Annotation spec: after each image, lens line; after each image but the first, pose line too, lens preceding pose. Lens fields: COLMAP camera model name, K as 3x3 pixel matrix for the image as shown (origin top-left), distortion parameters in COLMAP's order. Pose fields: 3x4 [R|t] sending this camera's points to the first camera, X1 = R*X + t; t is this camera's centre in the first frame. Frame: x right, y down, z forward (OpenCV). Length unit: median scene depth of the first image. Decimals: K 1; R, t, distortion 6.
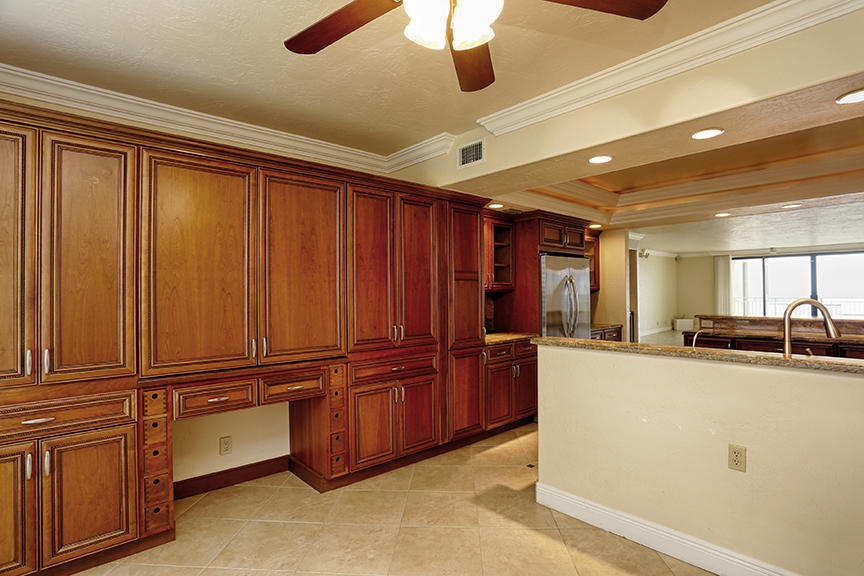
lens RADIAL K [[426.7, 0, 422.5], [0, 426.7, 286.3], [0, 0, 1]] dist [-0.033579, 0.000629]
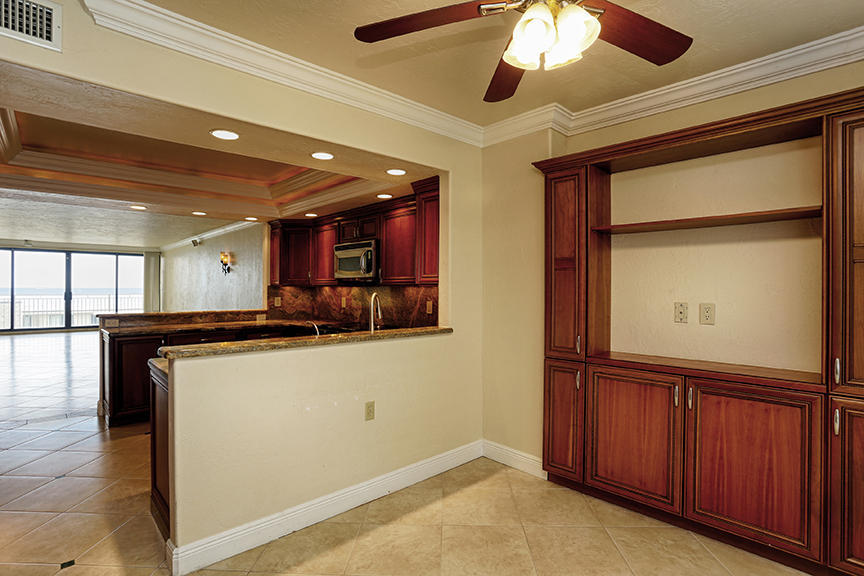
lens RADIAL K [[438.0, 0, 436.4], [0, 438.0, 287.6], [0, 0, 1]] dist [-0.045413, 0.000675]
pose [[-0.045680, 0.010608, 0.998900, -0.289723], [-0.020107, 0.999731, -0.011537, 0.009786], [-0.998754, -0.020612, -0.045455, 0.365315]]
